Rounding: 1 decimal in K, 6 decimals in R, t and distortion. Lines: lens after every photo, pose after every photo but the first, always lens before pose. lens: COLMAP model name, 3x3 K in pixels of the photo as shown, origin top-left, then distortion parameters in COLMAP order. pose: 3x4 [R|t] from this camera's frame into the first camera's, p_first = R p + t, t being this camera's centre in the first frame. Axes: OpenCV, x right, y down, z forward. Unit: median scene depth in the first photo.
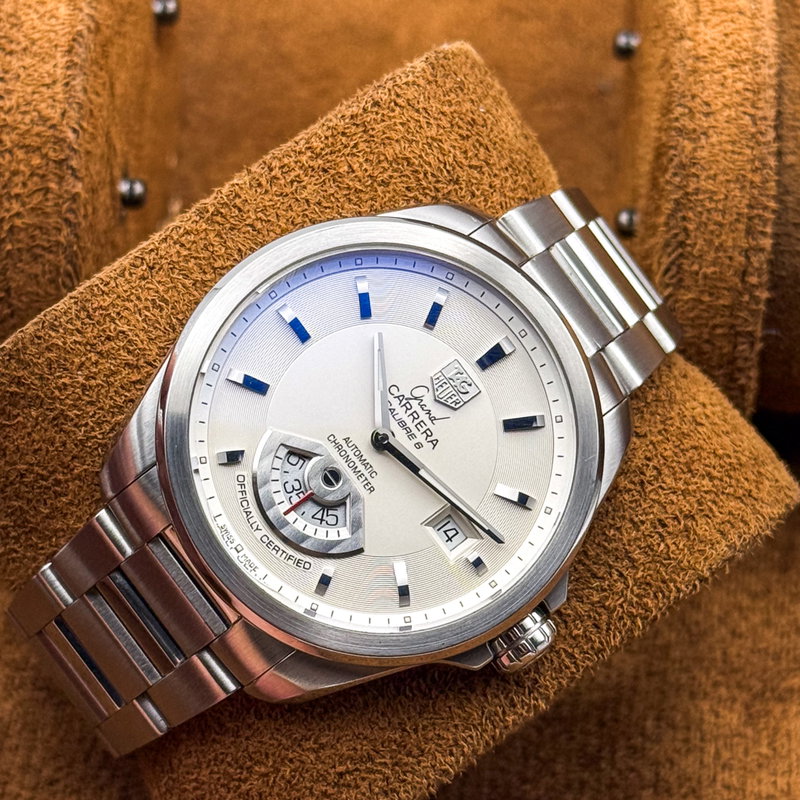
lens RADIAL K [[2732.3, 0, 400.0], [0, 2732.3, 400.0], [0, 0, 1]] dist [-0.001696, 1.205198]
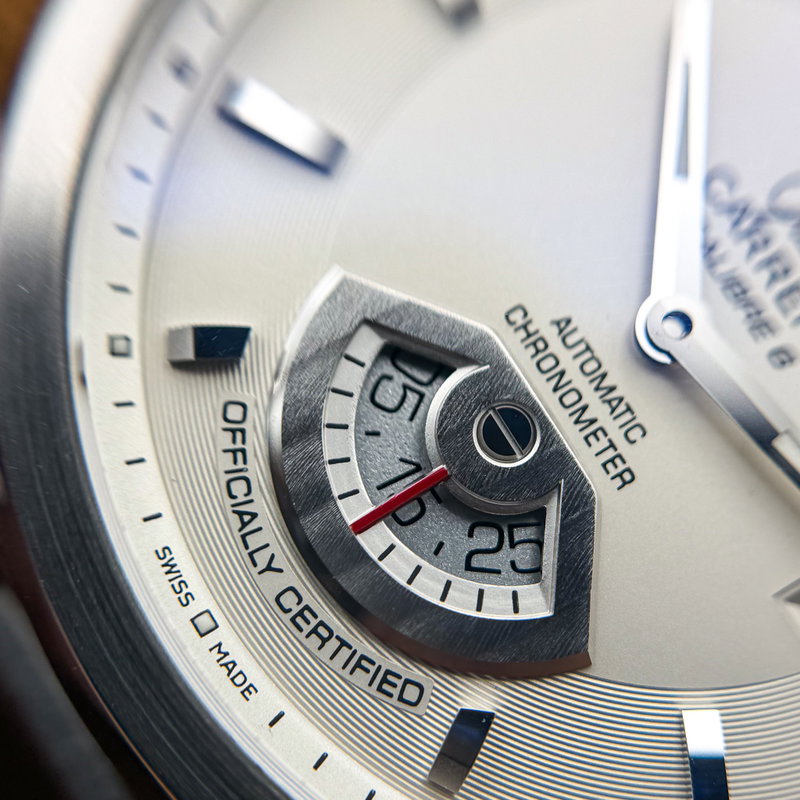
lens RADIAL K [[1521.4, 0, 409.8], [0, 1521.4, 473.6], [0, 0, 1]] dist [0.503637, -0.129414]
pose [[0.991404, 0.075802, -0.106639, -0.016645], [-0.077543, 0.996914, -0.012267, 0.036732], [0.105380, 0.020430, 0.994222, 0.814664]]
